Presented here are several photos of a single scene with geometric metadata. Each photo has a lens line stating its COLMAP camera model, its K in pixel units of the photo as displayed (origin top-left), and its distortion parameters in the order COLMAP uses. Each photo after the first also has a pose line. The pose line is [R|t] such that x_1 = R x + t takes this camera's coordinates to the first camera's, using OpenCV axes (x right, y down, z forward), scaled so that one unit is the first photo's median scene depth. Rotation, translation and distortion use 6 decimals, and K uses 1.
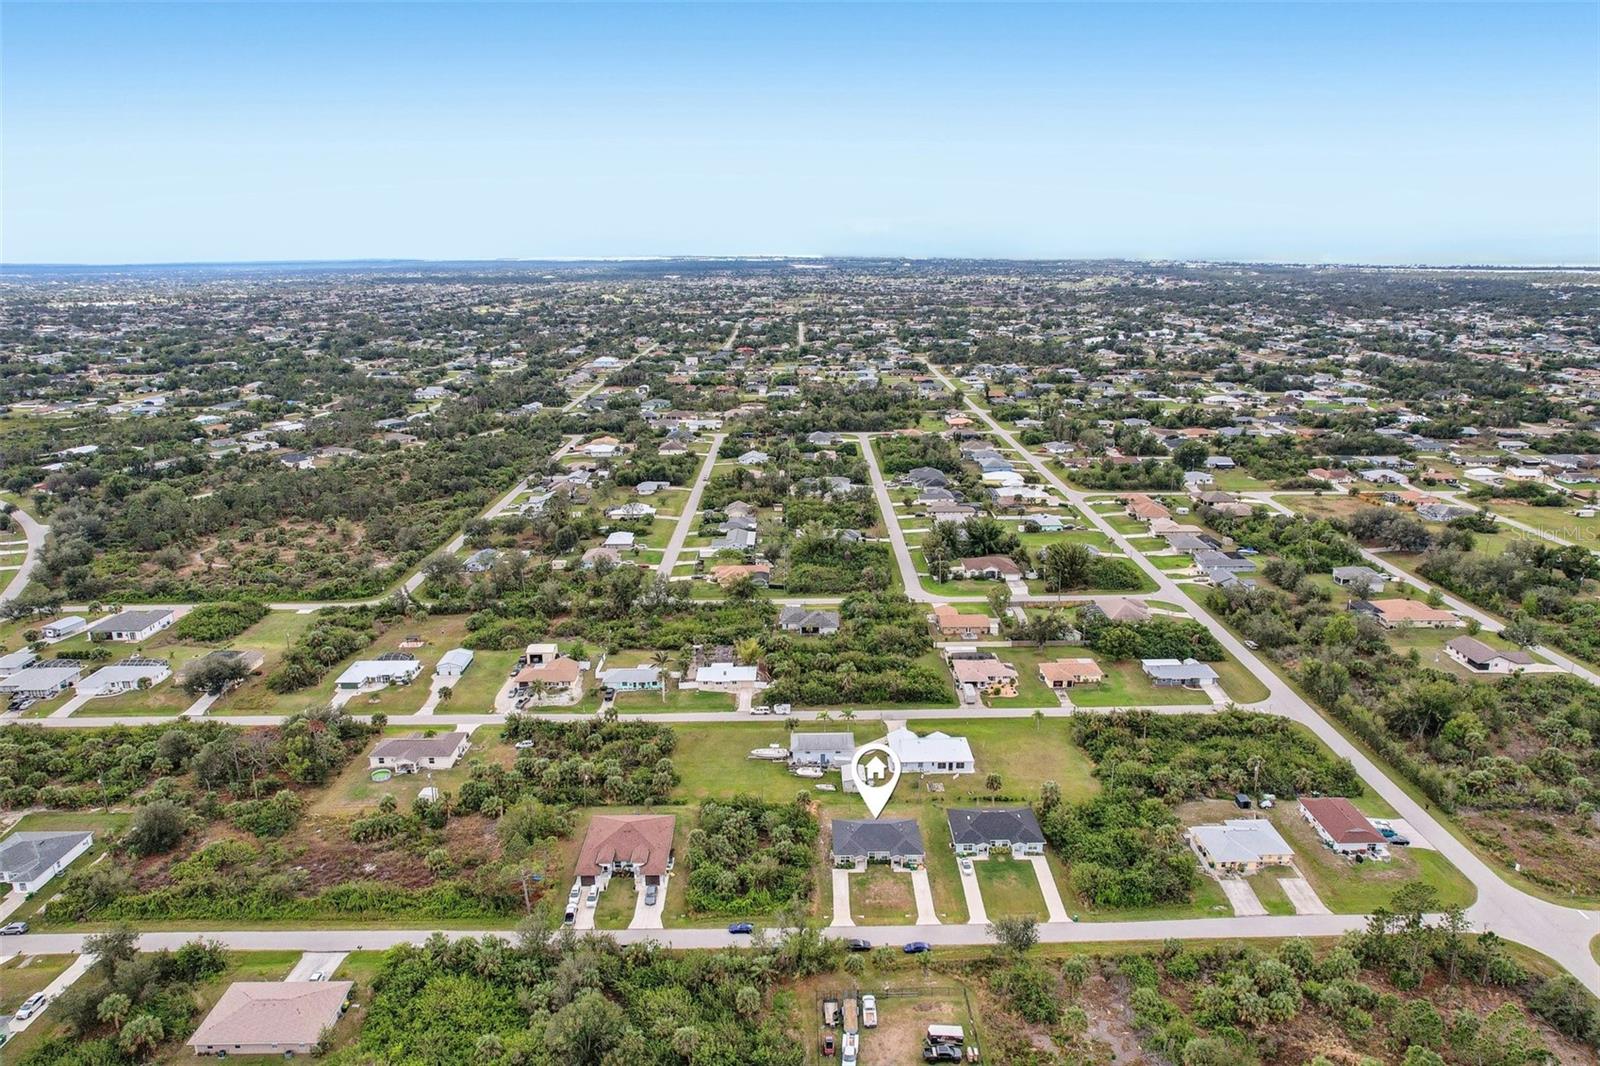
lens RADIAL K [[1050.8, 0, 796.2], [0, 1050.8, 527.3], [0, 0, 1]] dist [-0.071635, 0.049176]
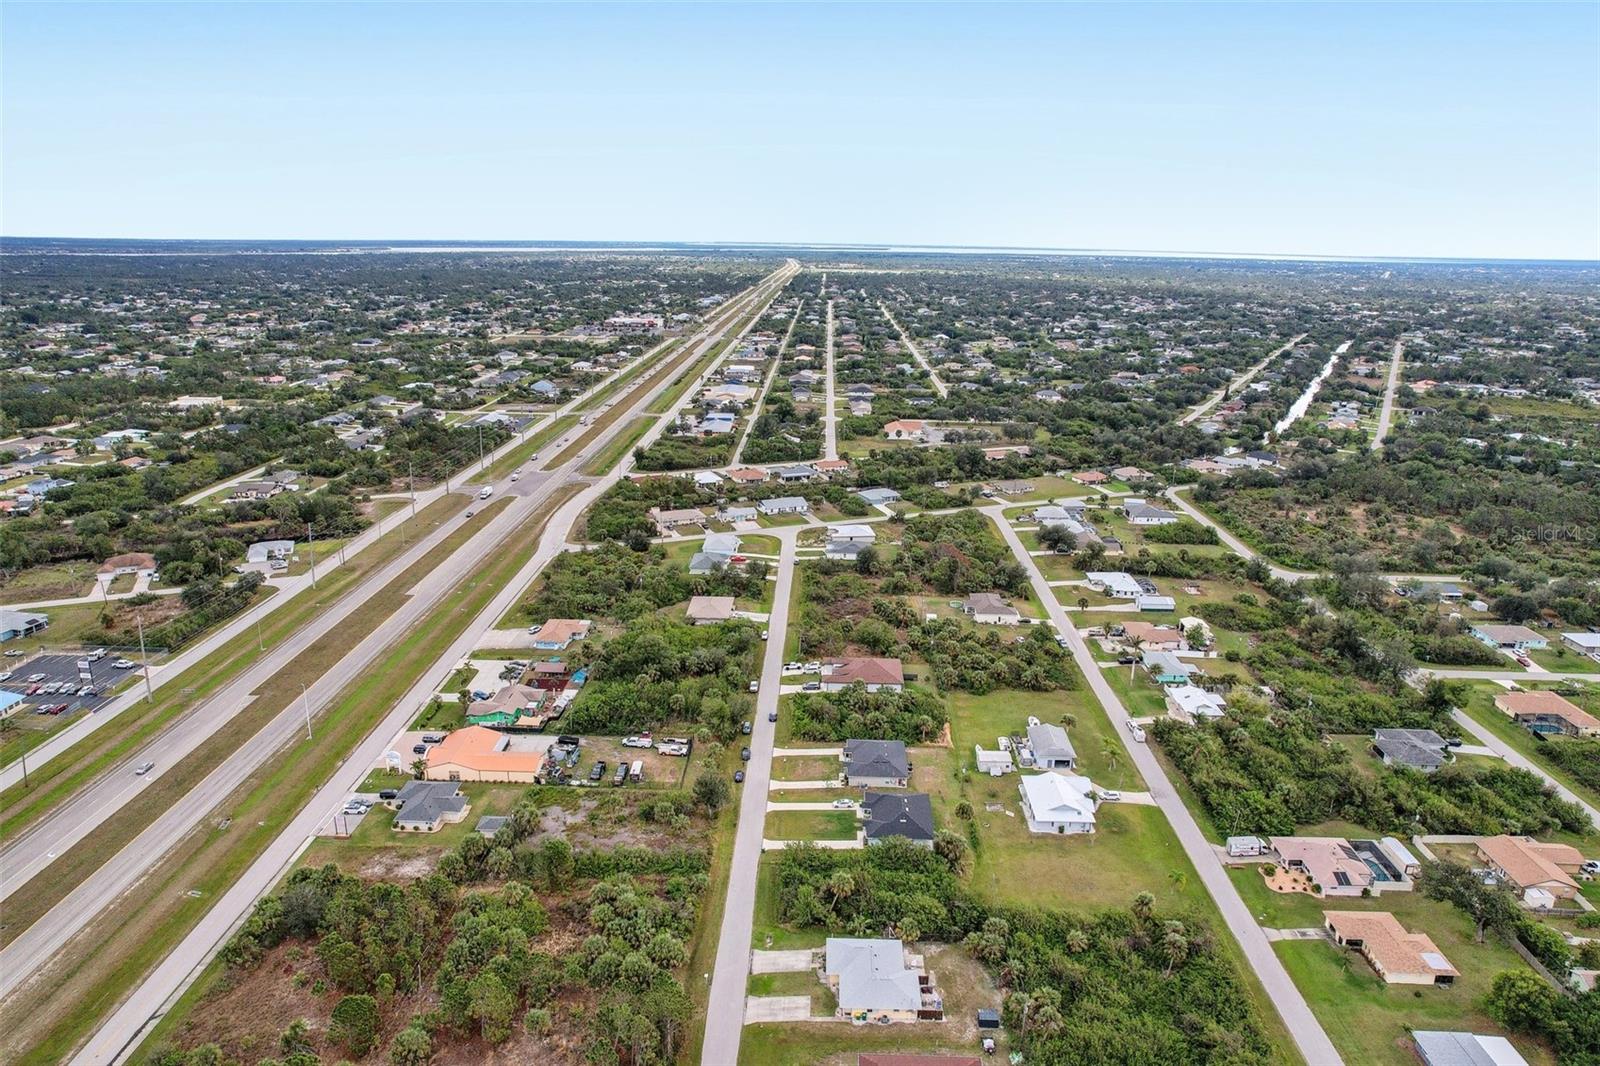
lens RADIAL K [[1050.8, 0, 796.2], [0, 1050.8, 527.3], [0, 0, 1]] dist [-0.071635, 0.049176]
pose [[-0.041761, 0.271965, -0.961401, 0.979701], [-0.270652, 0.923183, 0.272910, -0.196120], [0.961771, 0.271602, 0.035054, 0.720039]]
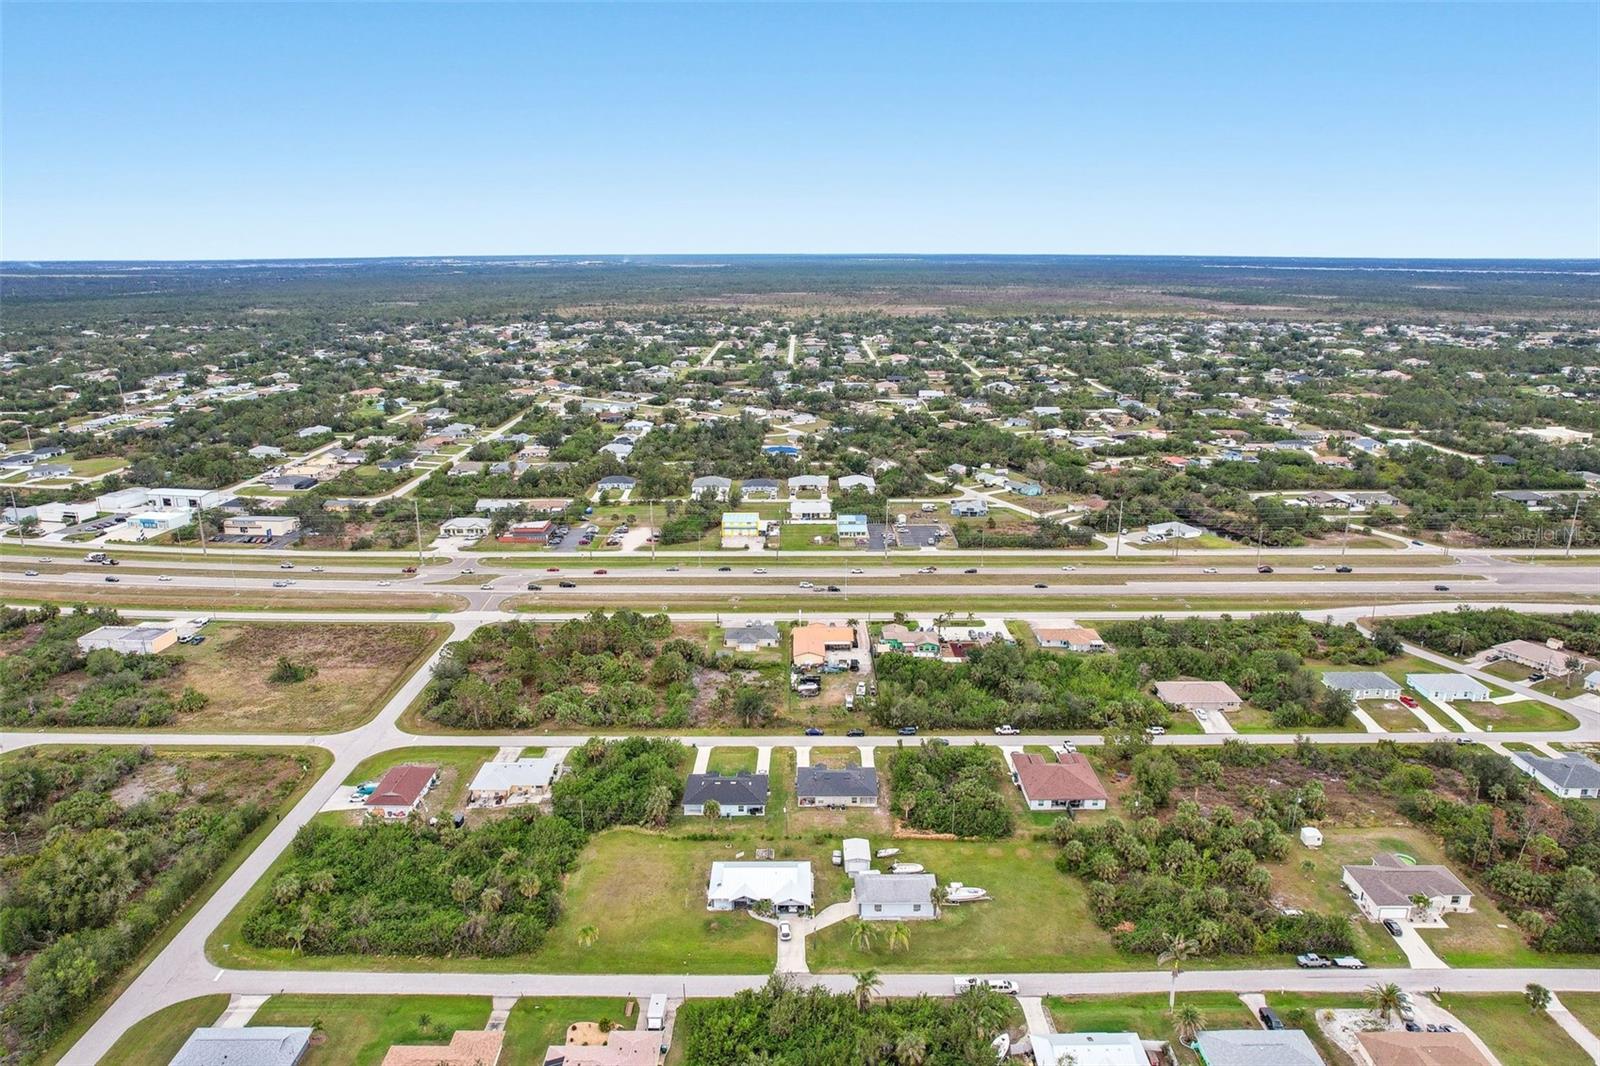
lens RADIAL K [[1050.8, 0, 796.2], [0, 1050.8, 527.3], [0, 0, 1]] dist [-0.071635, 0.049176]
pose [[-0.999979, 0.004138, 0.005048, 0.100798], [0.006109, 0.865905, 0.500171, -0.438641], [-0.002301, 0.500192, -0.865912, 1.625189]]
